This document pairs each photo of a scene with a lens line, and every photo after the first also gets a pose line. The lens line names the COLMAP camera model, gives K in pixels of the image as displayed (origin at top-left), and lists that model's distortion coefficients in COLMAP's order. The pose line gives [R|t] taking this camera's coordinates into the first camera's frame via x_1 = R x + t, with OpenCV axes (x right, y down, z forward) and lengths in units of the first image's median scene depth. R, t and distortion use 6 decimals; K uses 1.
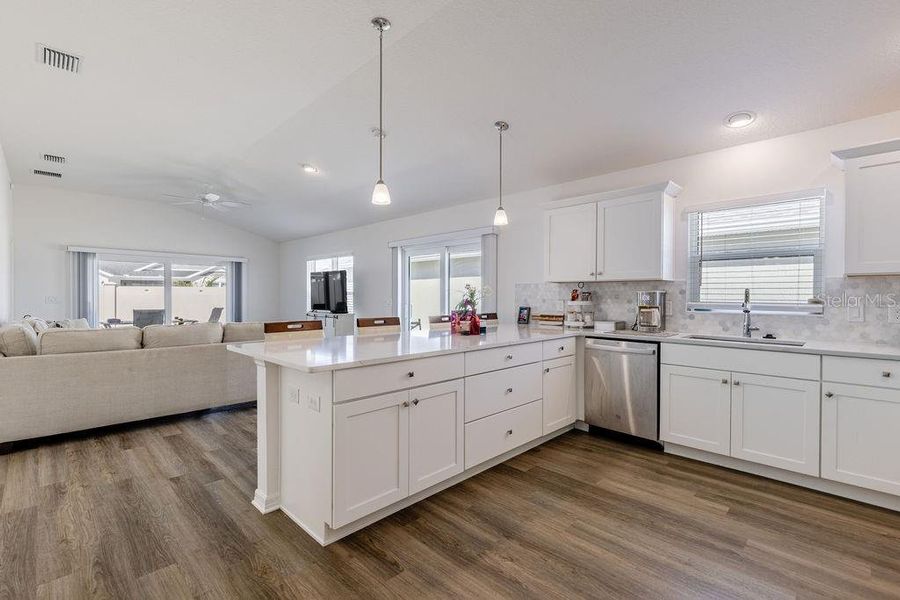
lens RADIAL K [[404.3, 0, 450.0], [0, 404.3, 300.0], [0, 0, 1]] dist [0.015738, -0.000306]
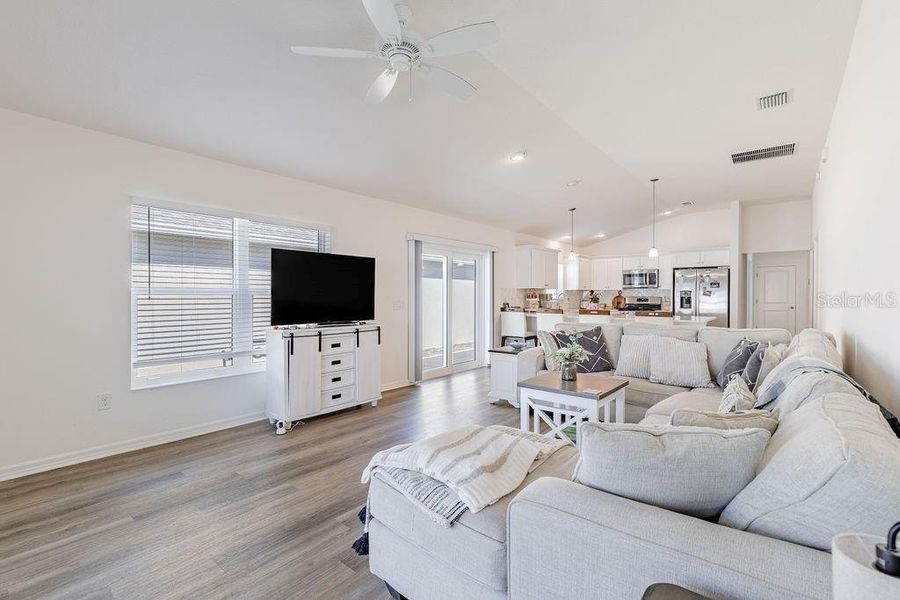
lens RADIAL K [[404.3, 0, 450.0], [0, 404.3, 300.0], [0, 0, 1]] dist [0.015738, -0.000306]
pose [[-0.089280, -0.013026, 0.995921, -1.473142], [0.008867, 0.999864, 0.013872, -0.017842], [-0.995967, 0.010069, -0.089153, 1.462457]]
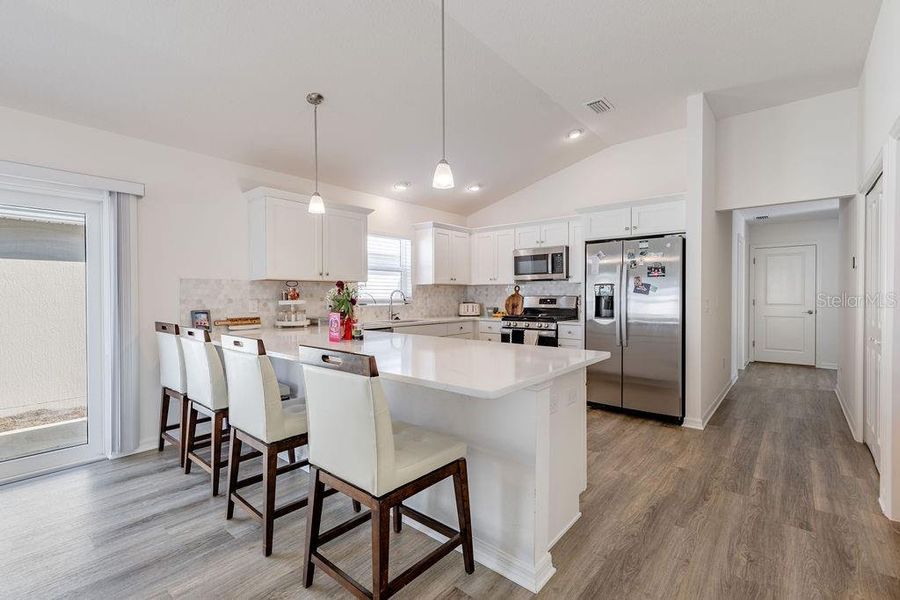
lens RADIAL K [[404.3, 0, 450.0], [0, 404.3, 300.0], [0, 0, 1]] dist [0.015738, -0.000306]
pose [[-0.075143, -0.016002, 0.997044, -0.625397], [0.013704, 0.999760, 0.017078, -0.008293], [-0.997079, 0.014947, -0.074906, 0.642372]]
